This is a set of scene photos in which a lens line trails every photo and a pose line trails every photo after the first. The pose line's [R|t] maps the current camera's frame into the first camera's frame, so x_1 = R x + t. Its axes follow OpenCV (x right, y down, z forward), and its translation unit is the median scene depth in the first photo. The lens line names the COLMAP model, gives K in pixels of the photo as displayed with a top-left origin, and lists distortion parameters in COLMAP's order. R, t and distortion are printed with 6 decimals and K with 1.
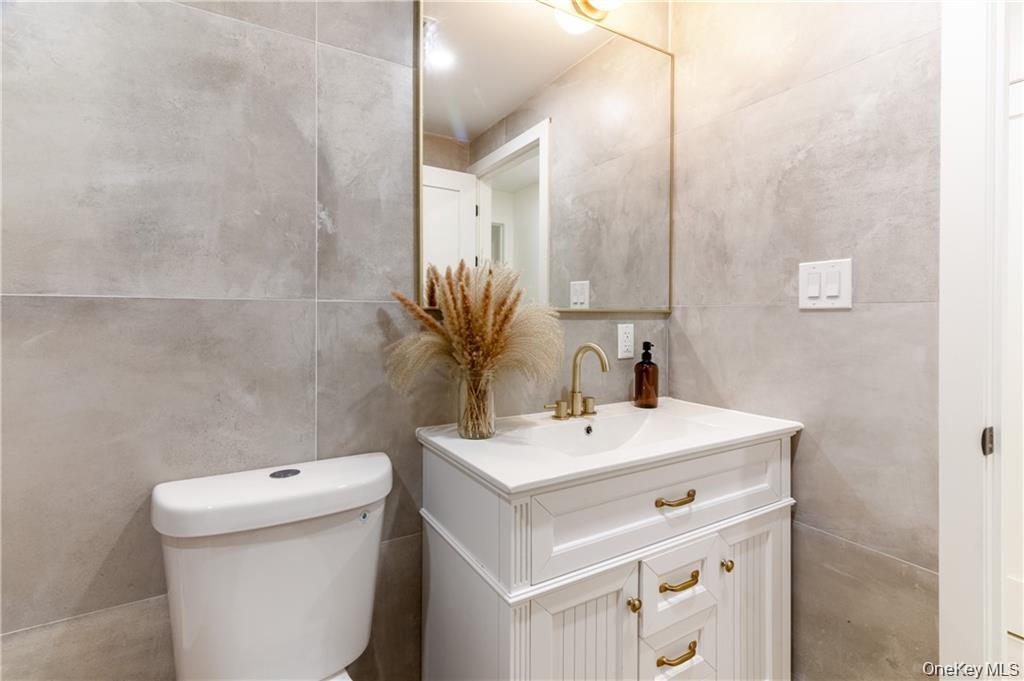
lens RADIAL K [[477.0, 0, 510.6], [0, 477.0, 317.9], [0, 0, 1]] dist [0.003408, 0.000214]
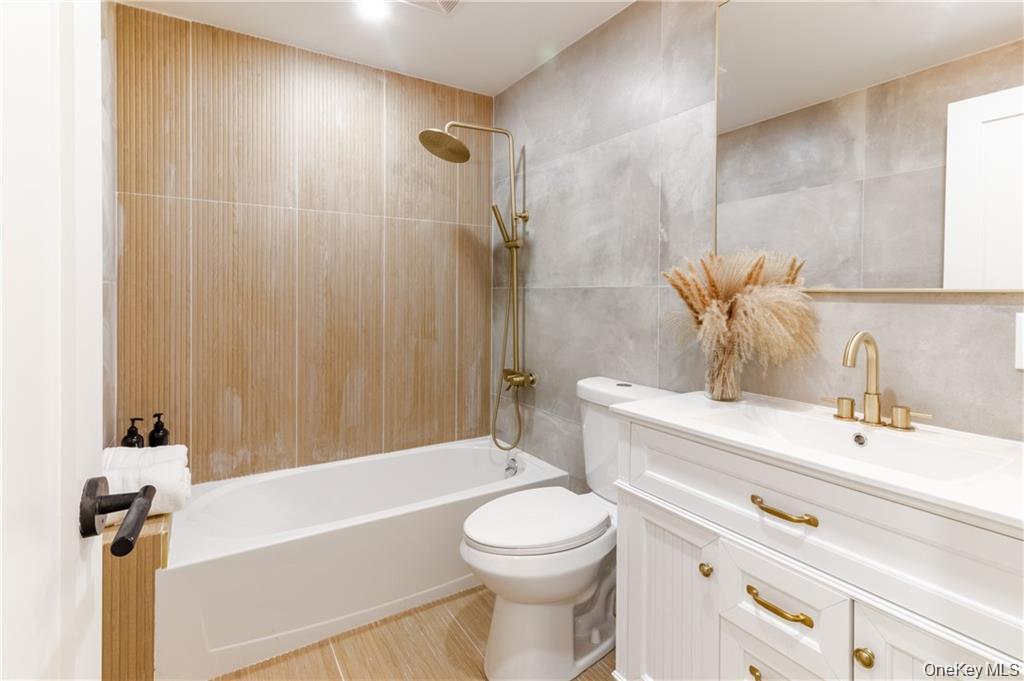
lens RADIAL K [[490.7, 0, 511.0], [0, 490.7, 297.7], [0, 0, 1]] dist [-0.001345, -0.000214]
pose [[0.028511, 0.005209, -0.999580, 1.227189], [-0.012378, 0.999912, 0.004857, -0.001445], [0.999517, 0.012235, 0.028573, 0.488739]]
